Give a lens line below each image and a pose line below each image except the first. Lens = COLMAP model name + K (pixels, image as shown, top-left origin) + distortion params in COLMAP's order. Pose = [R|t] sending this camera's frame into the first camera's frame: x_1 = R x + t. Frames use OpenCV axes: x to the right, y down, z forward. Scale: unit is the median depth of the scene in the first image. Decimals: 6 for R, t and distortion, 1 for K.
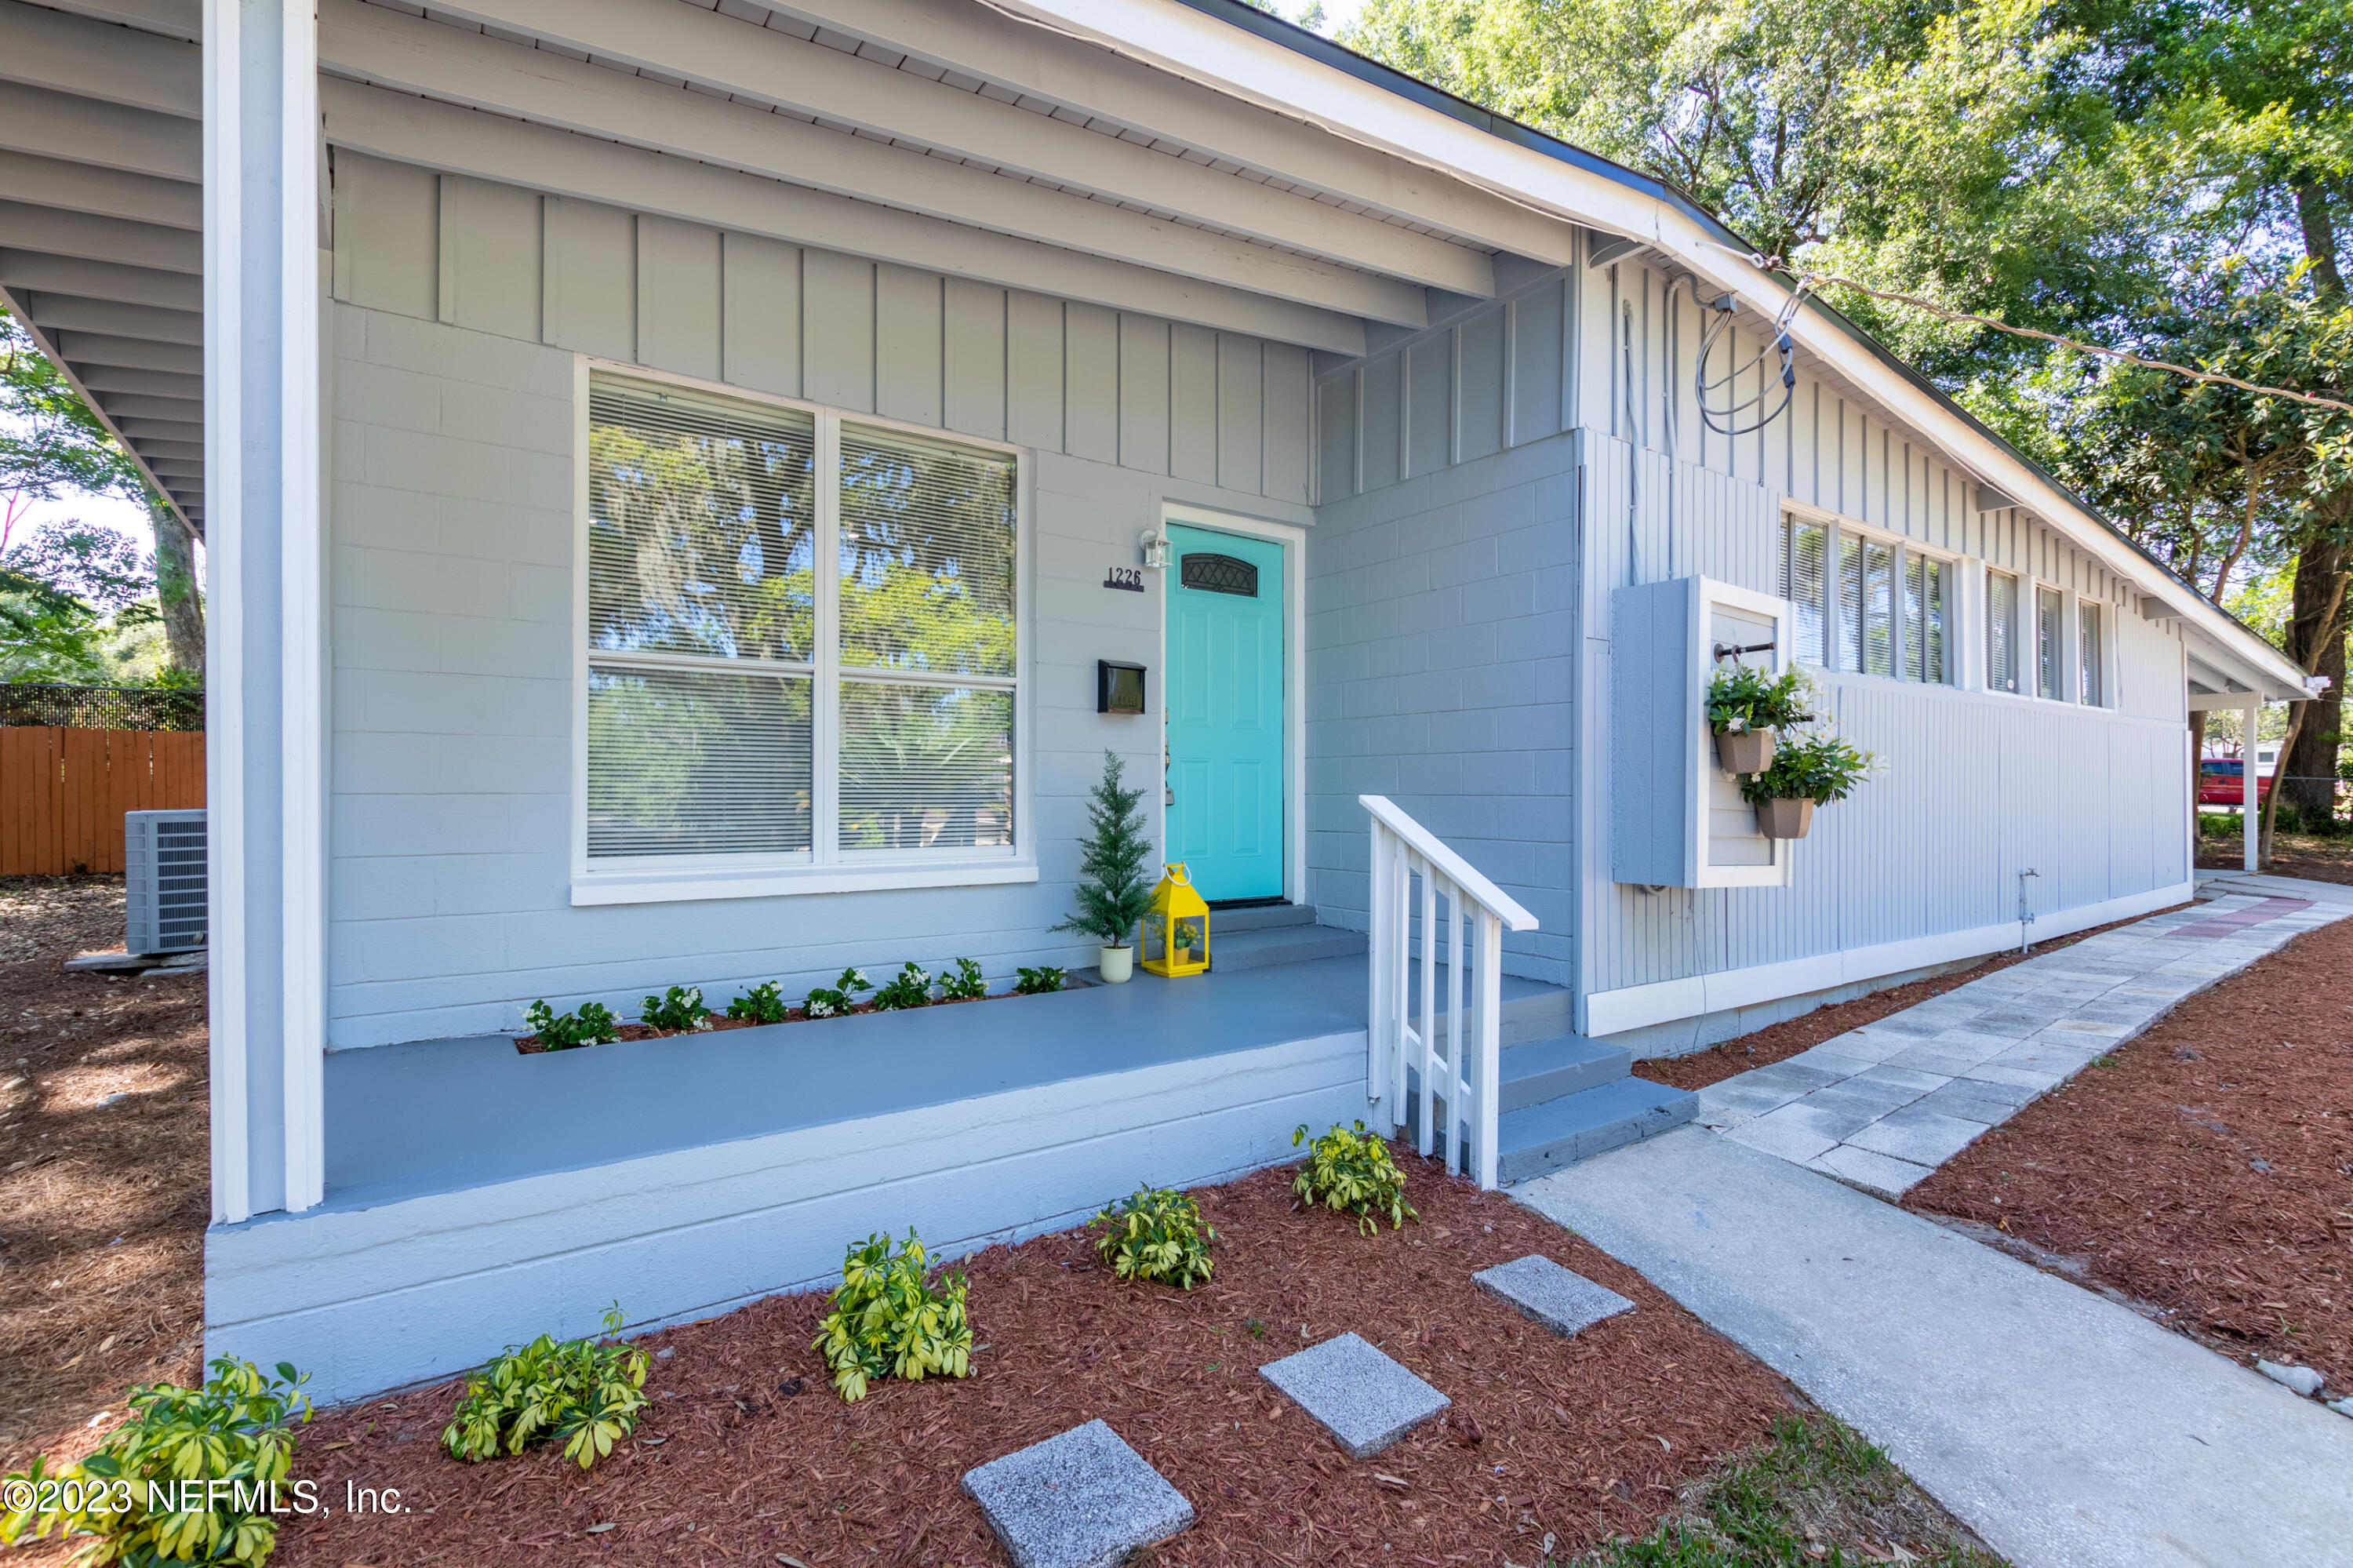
lens RADIAL K [[1194.2, 0, 1176.5], [0, 1194.2, 784.0], [0, 0, 1]] dist [0.000862, 0.000202]
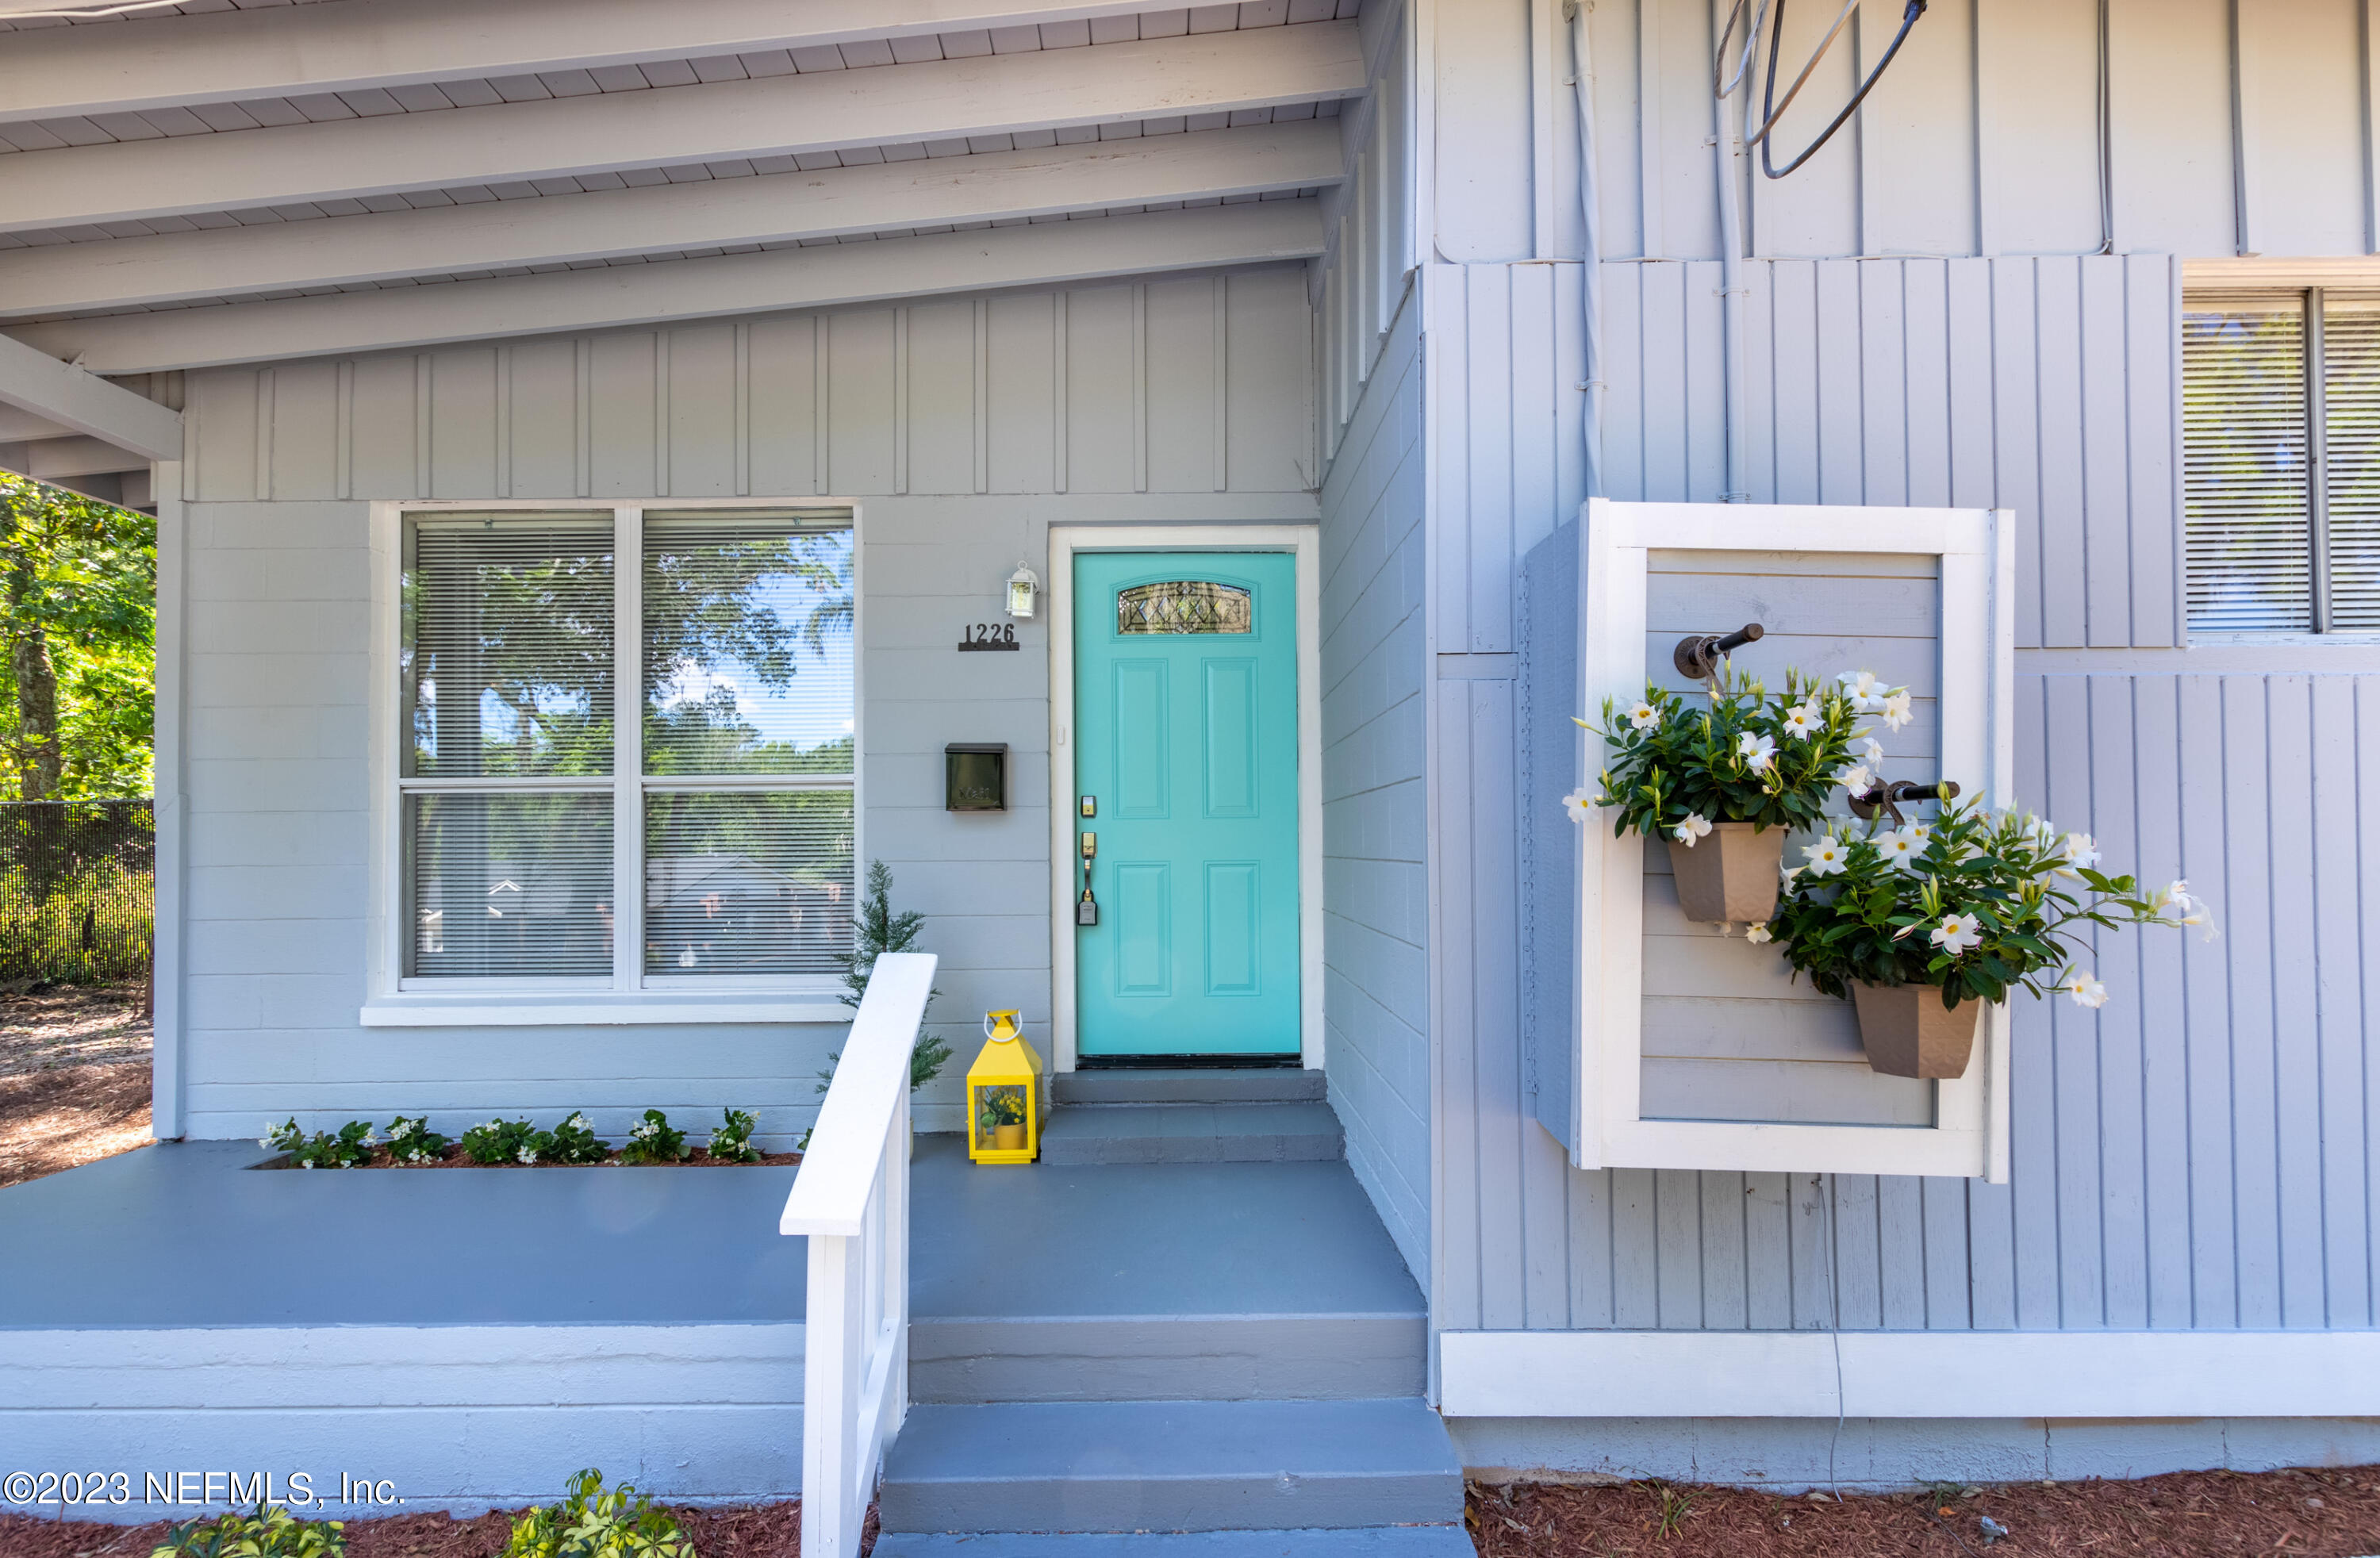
lens RADIAL K [[1178.6, 0, 1183.7], [0, 1178.6, 818.9], [0, 0, 1]] dist [-0.000112, -0.000399]
pose [[0.785097, -0.021874, -0.618986, 0.572105], [0.017323, 0.999761, -0.013358, -0.043651], [0.619131, -0.000236, 0.785288, 0.511531]]
